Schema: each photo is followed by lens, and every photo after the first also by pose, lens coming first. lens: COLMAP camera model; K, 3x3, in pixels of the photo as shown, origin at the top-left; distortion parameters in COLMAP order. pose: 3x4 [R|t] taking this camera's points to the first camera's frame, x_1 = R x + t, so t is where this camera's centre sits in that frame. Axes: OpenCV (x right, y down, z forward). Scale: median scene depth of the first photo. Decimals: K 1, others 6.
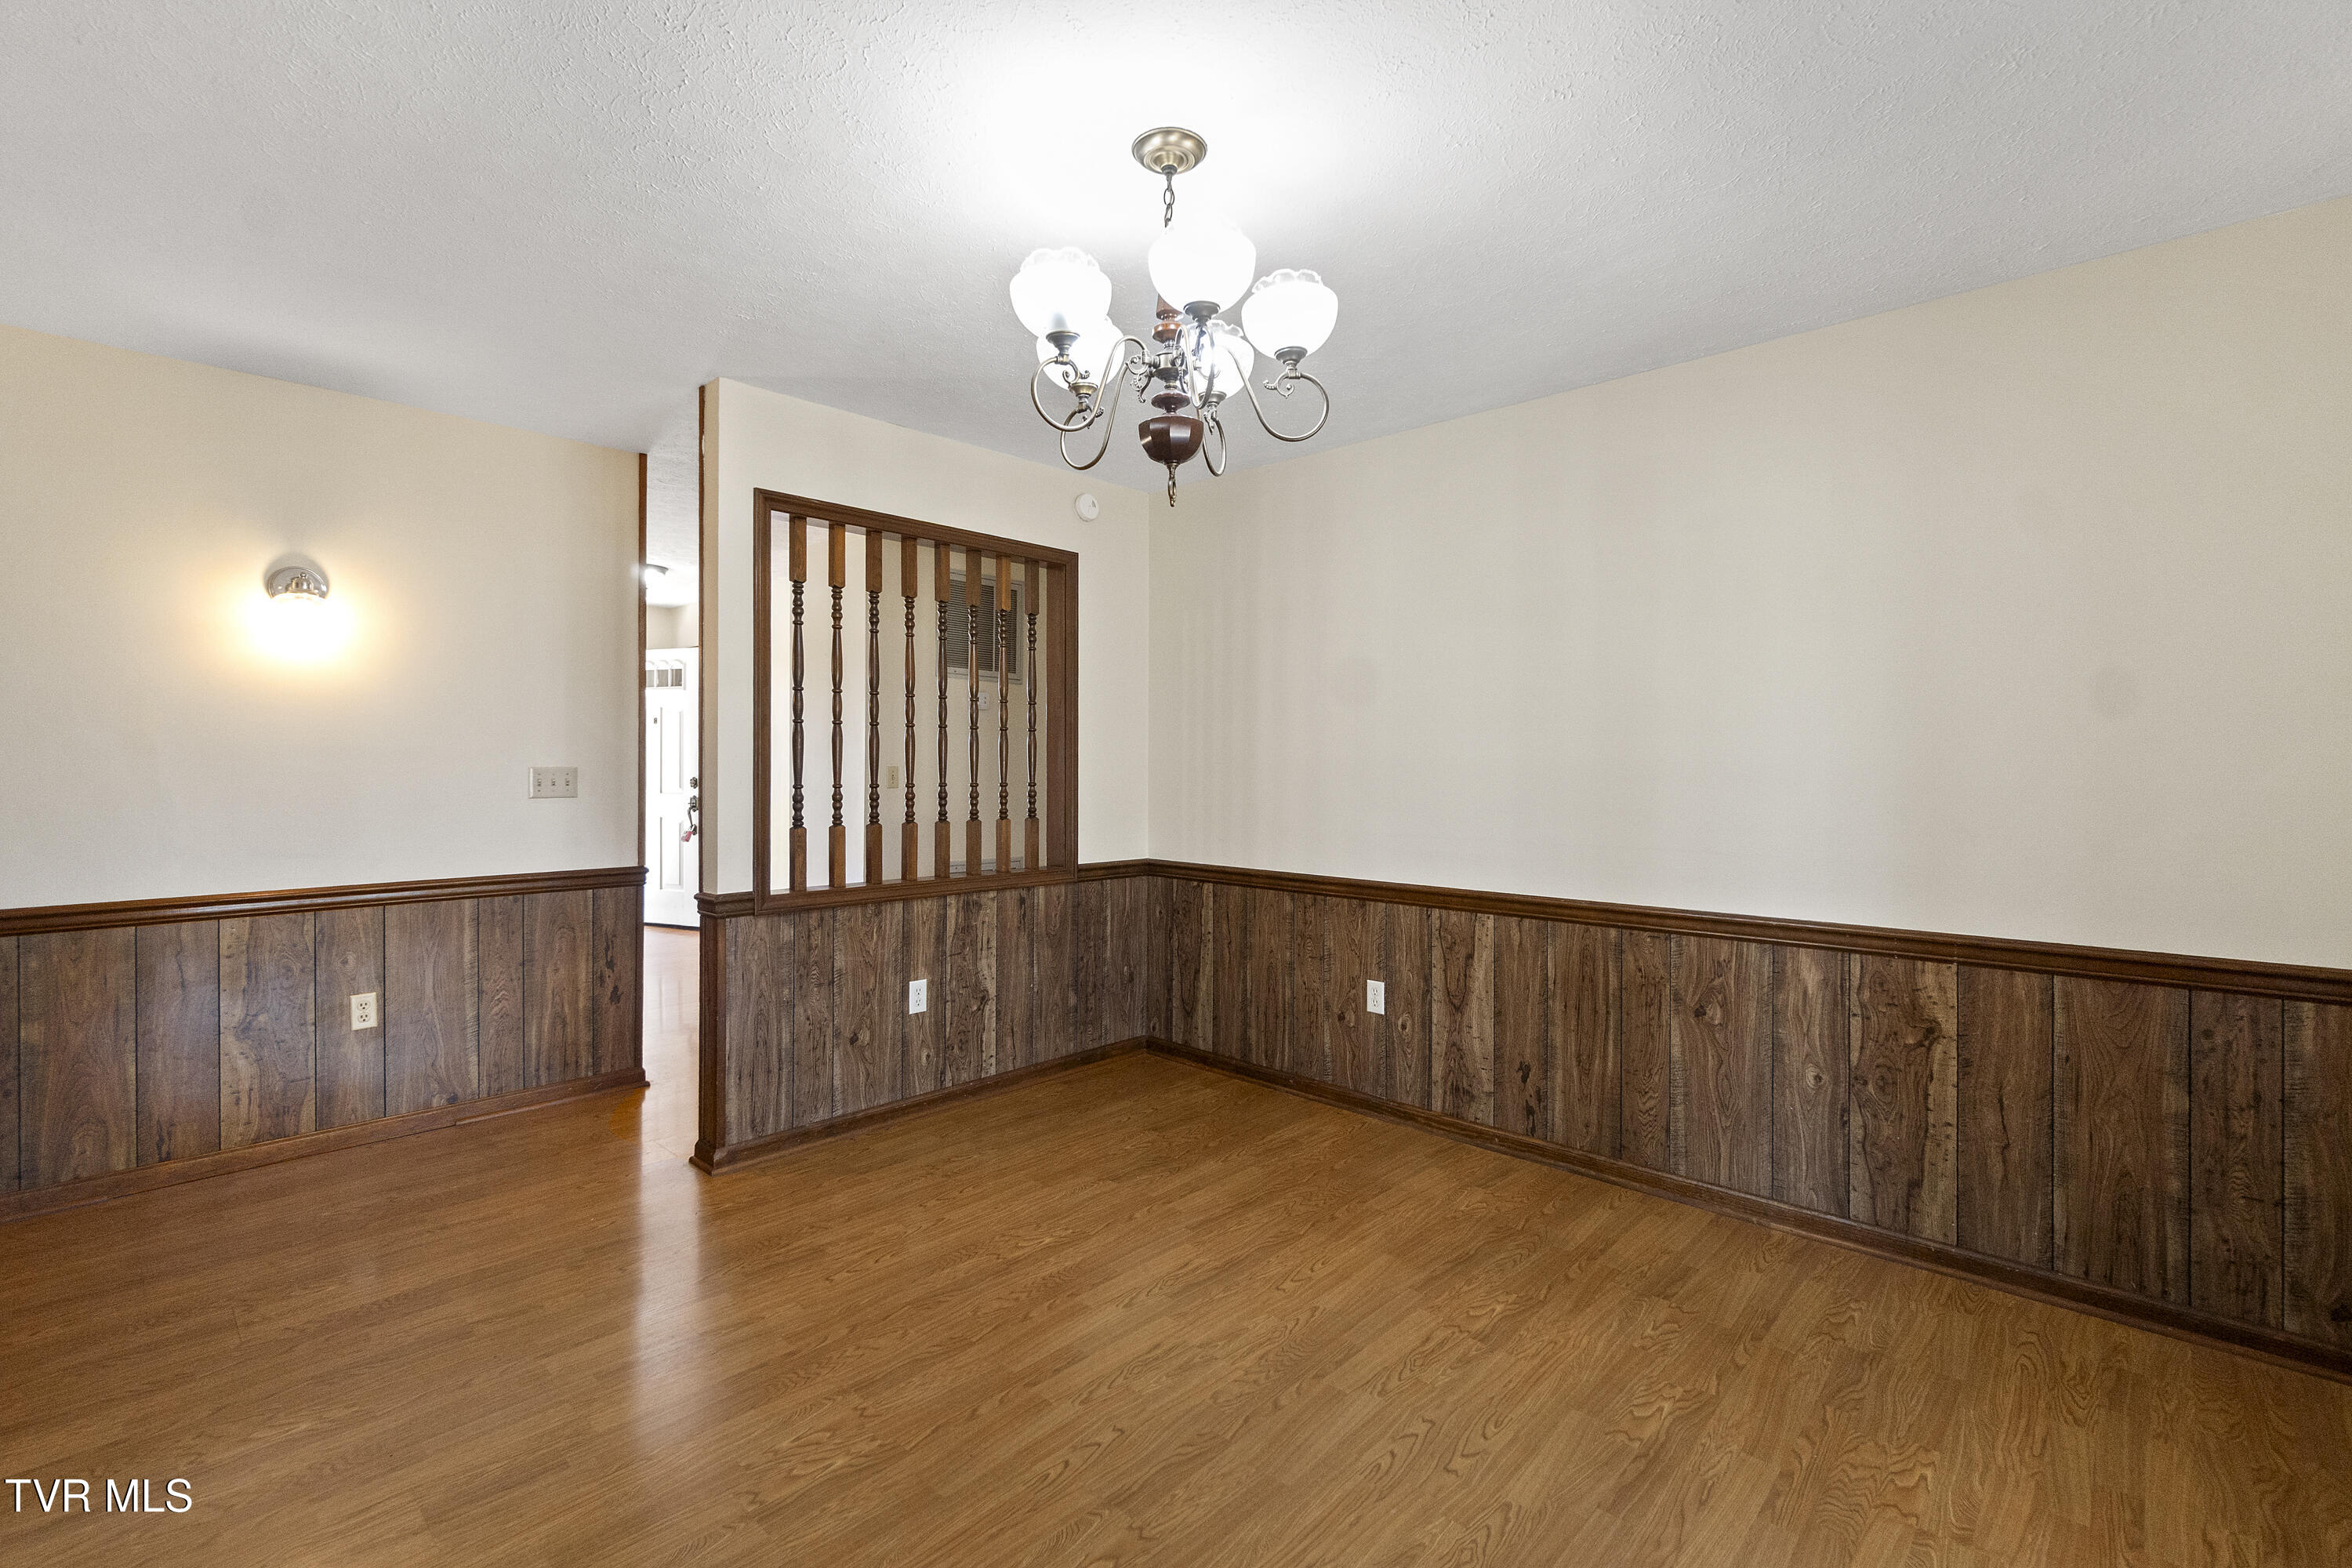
lens RADIAL K [[1044.7, 0, 1169.5], [0, 1044.7, 769.7], [0, 0, 1]] dist [-0.002148, 0.000138]
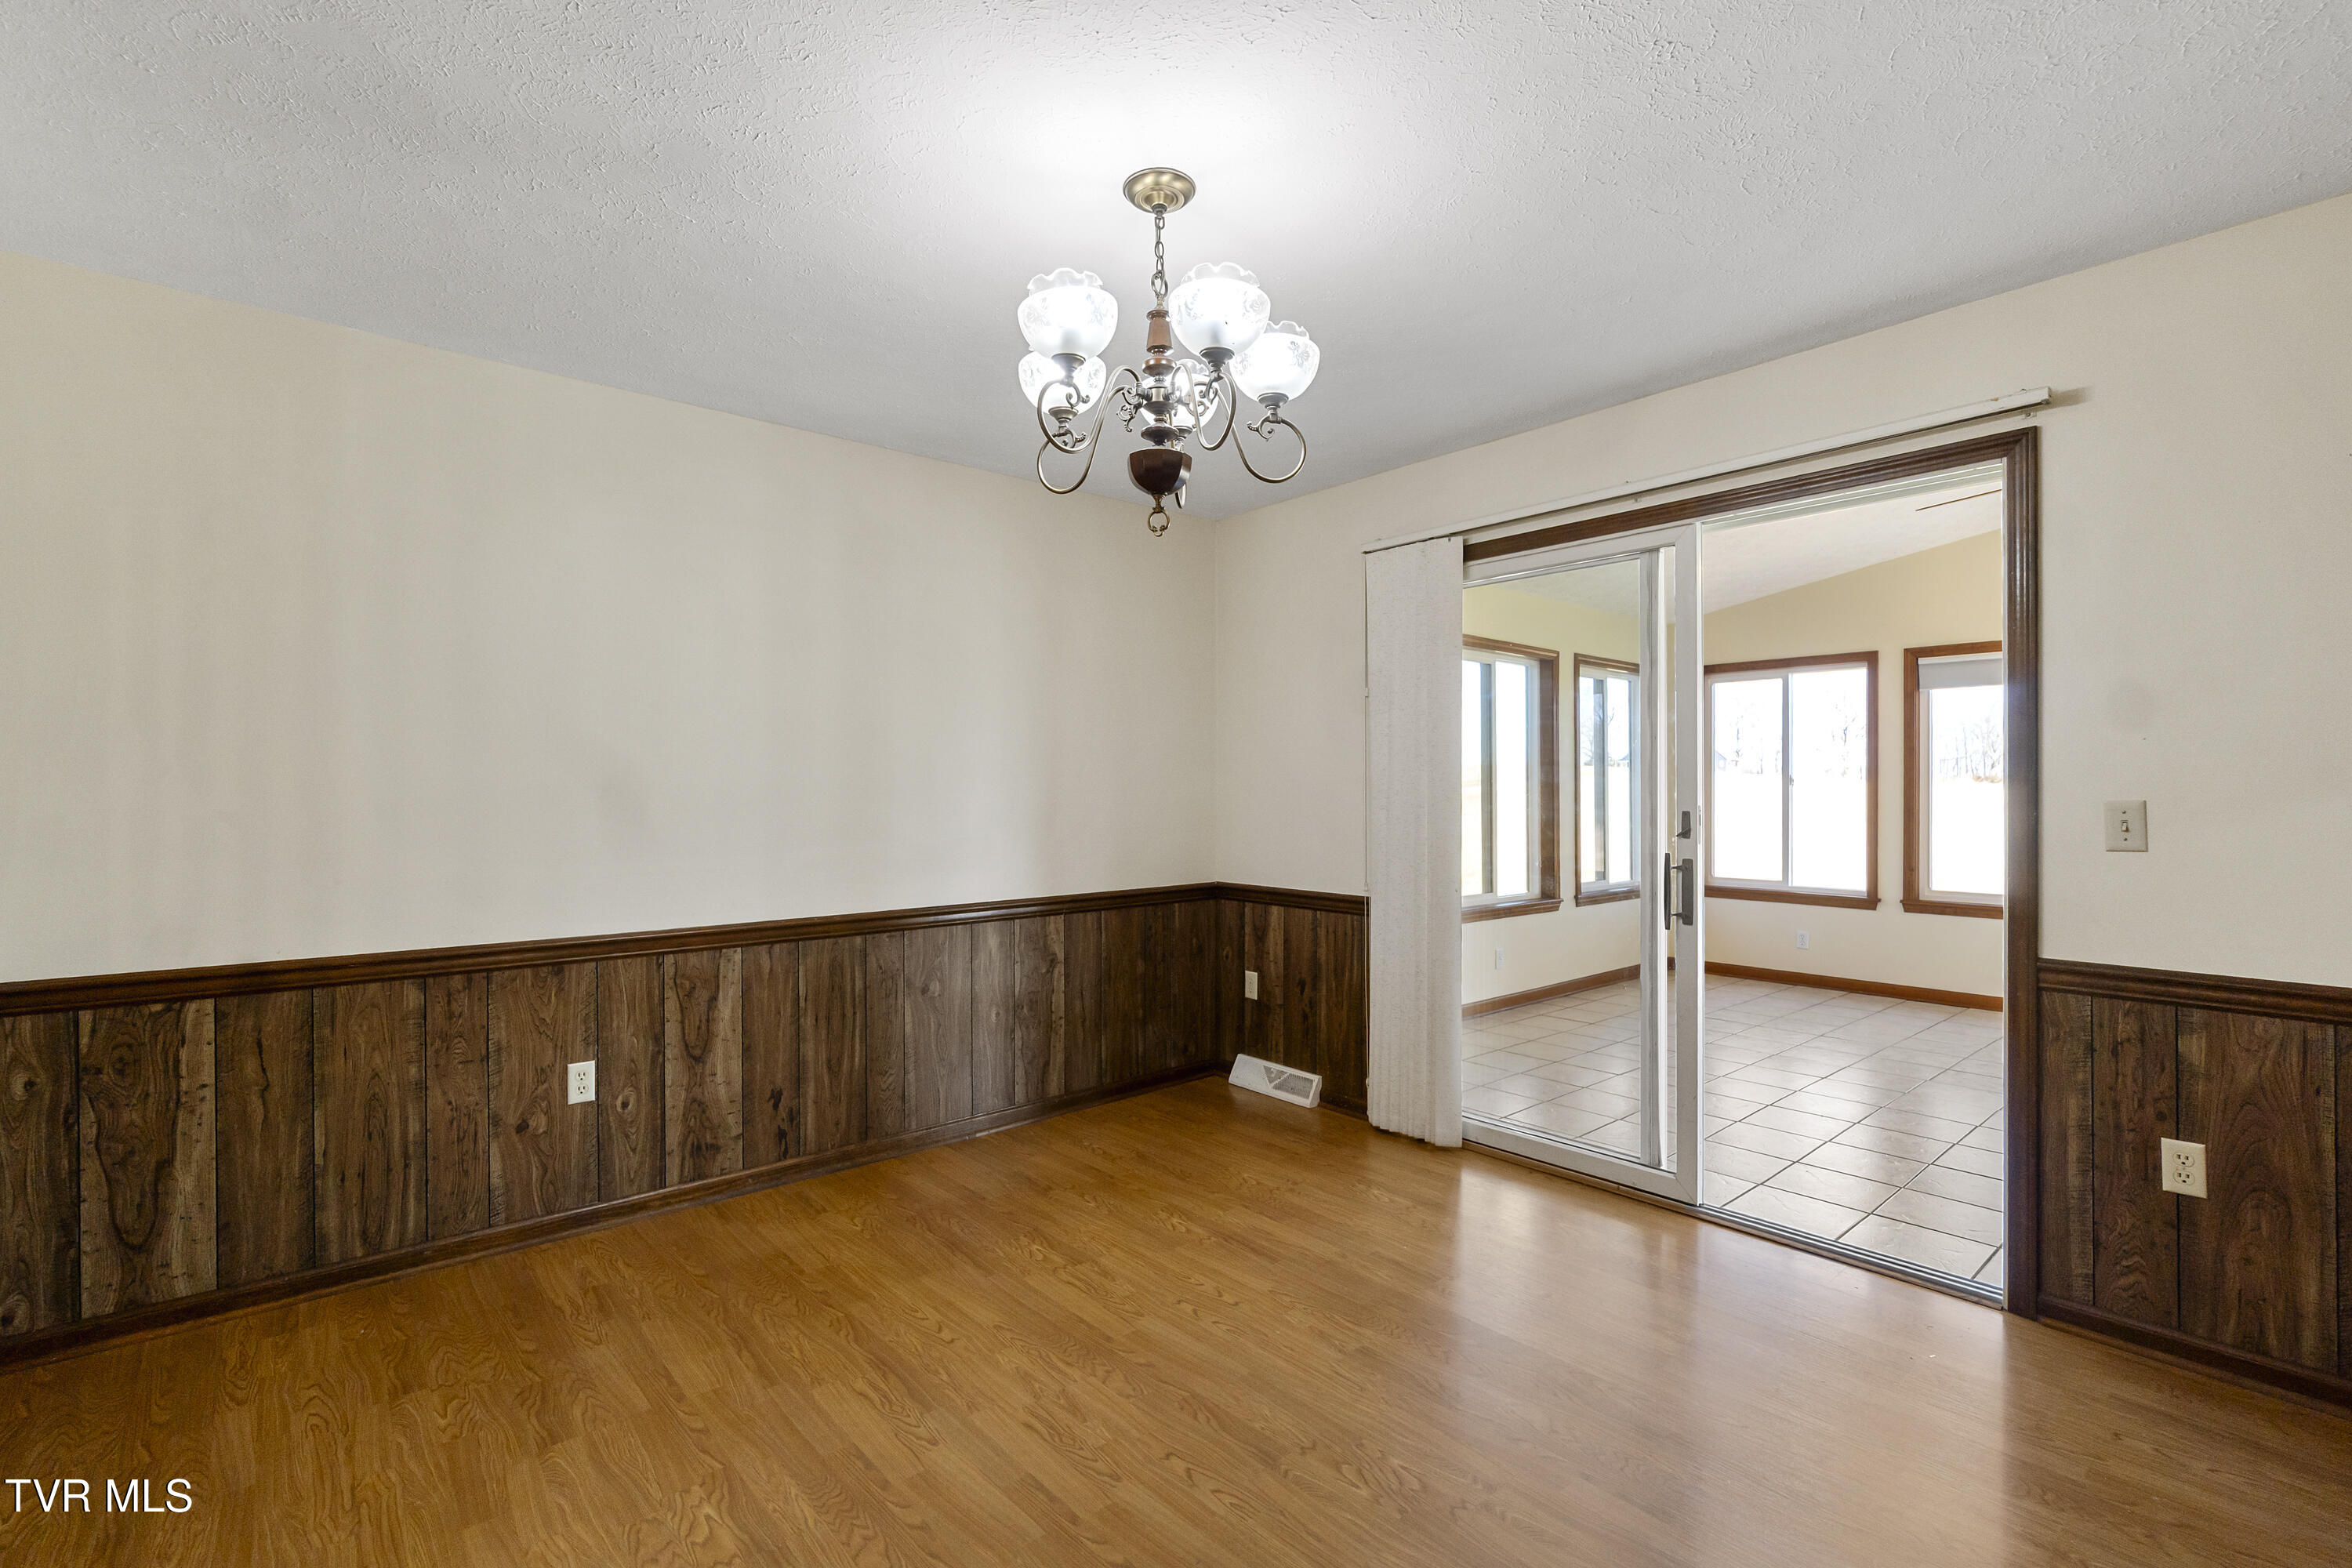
lens RADIAL K [[1020.1, 0, 1171.5], [0, 1020.1, 778.9], [0, 0, 1]] dist [-0.003440, -0.000234]
pose [[0.113190, 0.009053, 0.993532, -0.596938], [0.015732, 0.999817, -0.010902, 0.000775], [-0.993449, 0.016865, 0.113027, 0.516959]]
